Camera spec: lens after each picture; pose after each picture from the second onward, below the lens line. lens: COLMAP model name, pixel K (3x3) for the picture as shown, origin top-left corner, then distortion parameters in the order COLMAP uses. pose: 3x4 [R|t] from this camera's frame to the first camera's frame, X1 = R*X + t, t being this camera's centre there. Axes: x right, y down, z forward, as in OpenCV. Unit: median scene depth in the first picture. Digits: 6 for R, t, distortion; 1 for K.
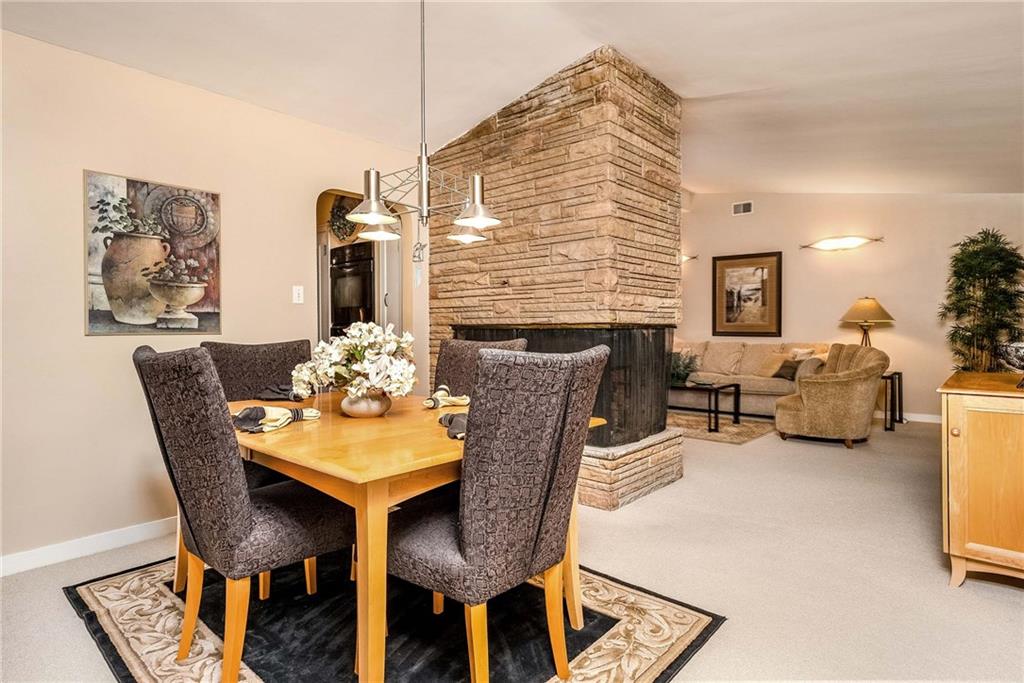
lens RADIAL K [[540.9, 0, 511.7], [0, 540.9, 333.7], [0, 0, 1]] dist [0.001692, -0.000086]
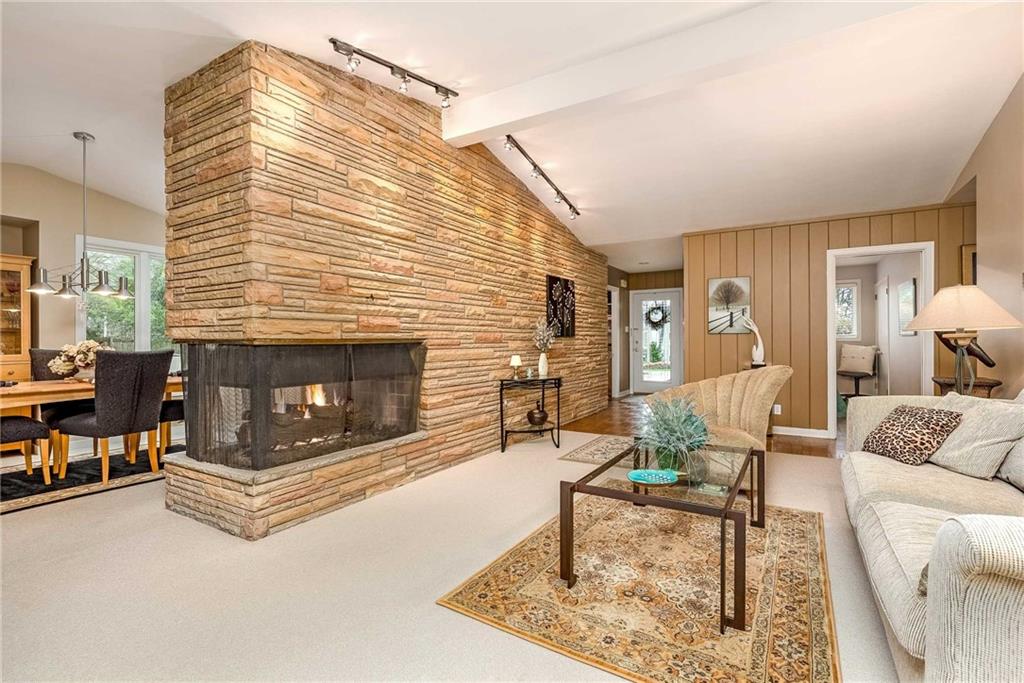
lens RADIAL K [[471.6, 0, 511.5], [0, 471.6, 341.4], [0, 0, 1]] dist [-0.000848, -0.000073]
pose [[0.186042, 0.008927, -0.982501, 1.144473], [-0.005466, 0.999953, 0.008050, -0.023961], [0.982527, 0.003872, 0.186082, 1.372332]]
